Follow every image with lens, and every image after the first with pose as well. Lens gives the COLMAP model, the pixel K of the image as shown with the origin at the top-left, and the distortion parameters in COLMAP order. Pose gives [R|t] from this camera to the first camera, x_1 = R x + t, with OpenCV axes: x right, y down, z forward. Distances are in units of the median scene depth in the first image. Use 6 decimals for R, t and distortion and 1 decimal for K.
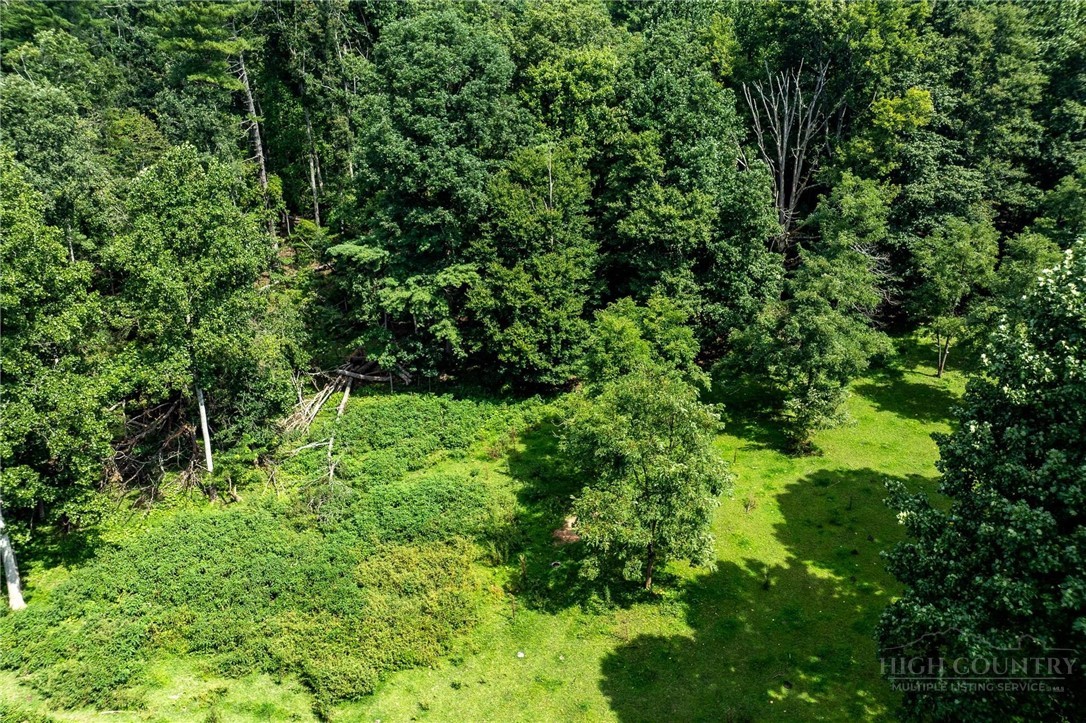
lens RADIAL K [[769.7, 0, 547.6], [0, 769.7, 353.5], [0, 0, 1]] dist [-0.042527, 0.012570]
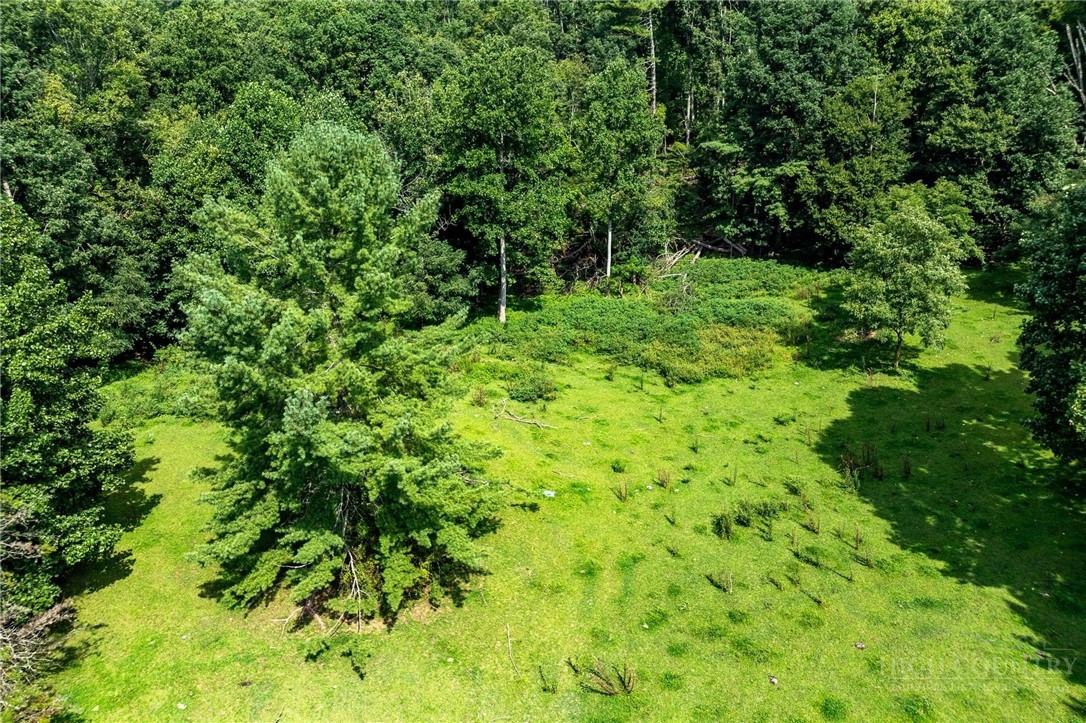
lens RADIAL K [[769.7, 0, 550.1], [0, 769.7, 313.3], [0, 0, 1]] dist [-0.042527, 0.012570]
pose [[0.903011, 0.127713, -0.410197, 0.084891], [-0.132310, 0.991058, 0.017291, 0.186287], [0.408737, 0.038659, 0.911833, -0.396297]]
